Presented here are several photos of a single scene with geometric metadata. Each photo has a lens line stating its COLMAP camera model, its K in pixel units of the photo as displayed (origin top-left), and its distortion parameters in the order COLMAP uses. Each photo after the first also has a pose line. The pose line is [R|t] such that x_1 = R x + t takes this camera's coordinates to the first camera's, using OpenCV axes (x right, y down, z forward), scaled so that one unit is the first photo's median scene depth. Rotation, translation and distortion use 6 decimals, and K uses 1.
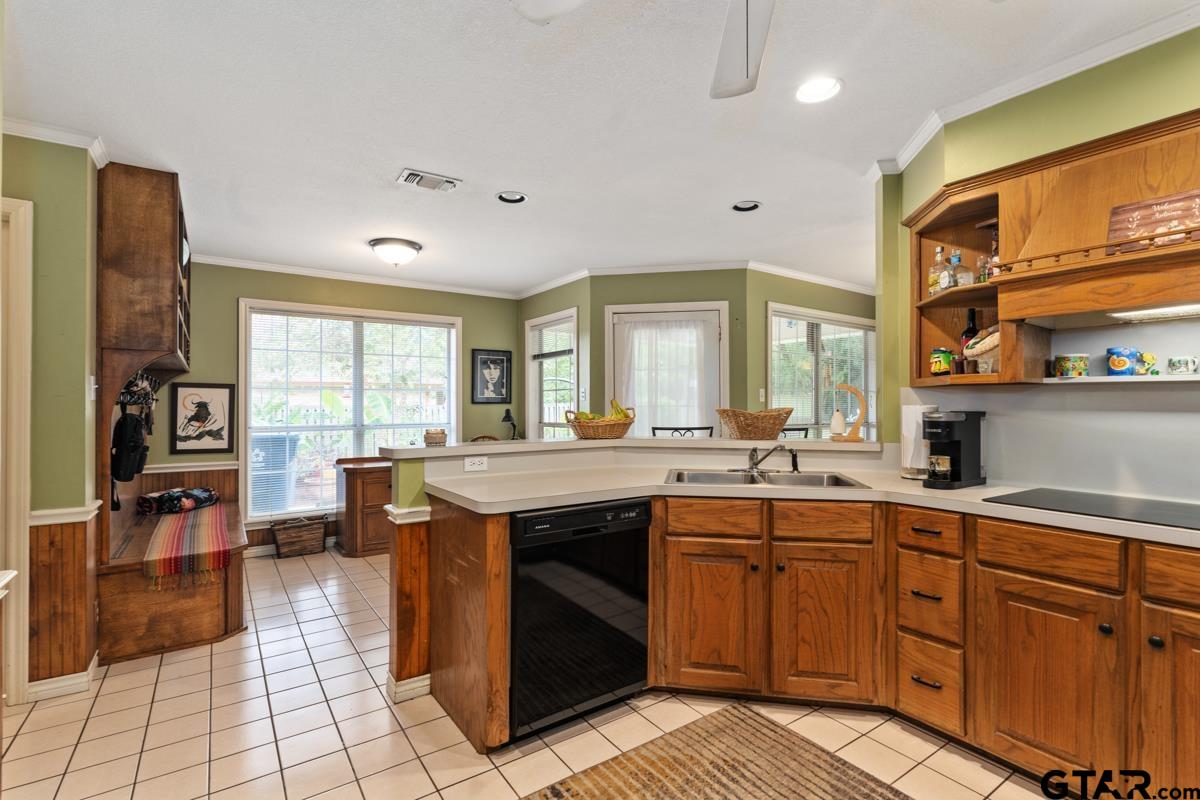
lens RADIAL K [[555.7, 0, 600.0], [0, 555.7, 400.0], [0, 0, 1]] dist [-0.001400, -0.000129]
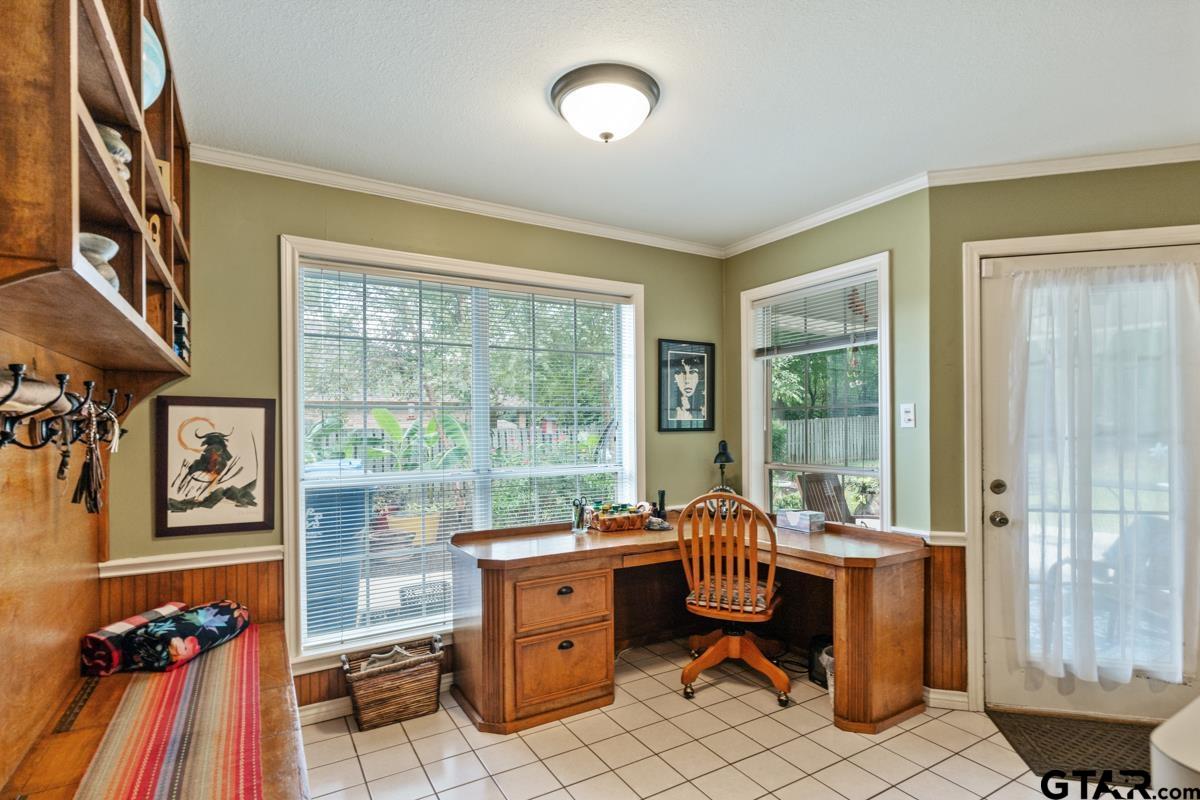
lens RADIAL K [[588.7, 0, 603.2], [0, 588.7, 427.1], [0, 0, 1]] dist [-0.003161, -0.000833]
pose [[0.997708, -0.003417, -0.067587, -0.313321], [0.004235, 0.999919, 0.011968, -0.007521], [0.067541, -0.012227, 0.997642, 0.470275]]
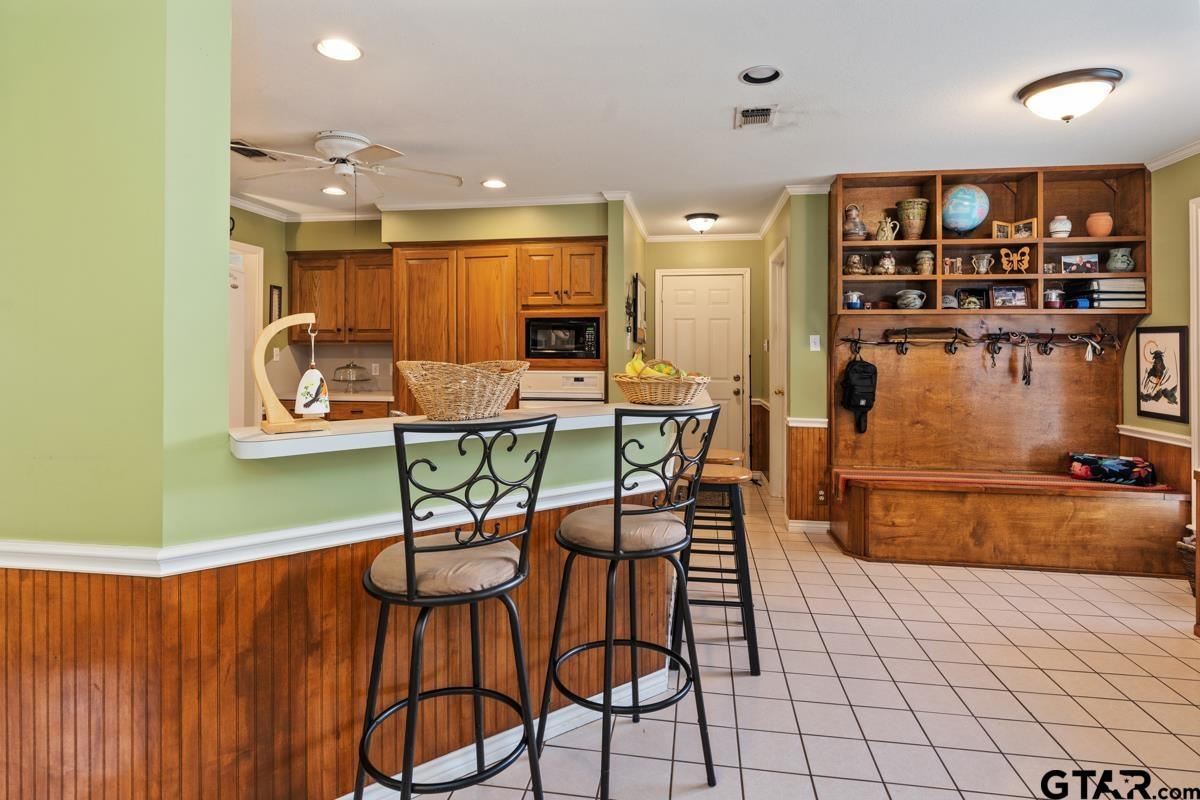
lens RADIAL K [[608.9, 0, 598.0], [0, 608.9, 367.3], [0, 0, 1]] dist [-0.001764, 0.000093]
pose [[-0.712405, 0.011230, -0.701679, 0.408985], [0.002457, 0.999906, 0.013508, 0.011952], [0.701764, 0.007899, -0.712366, 1.035653]]
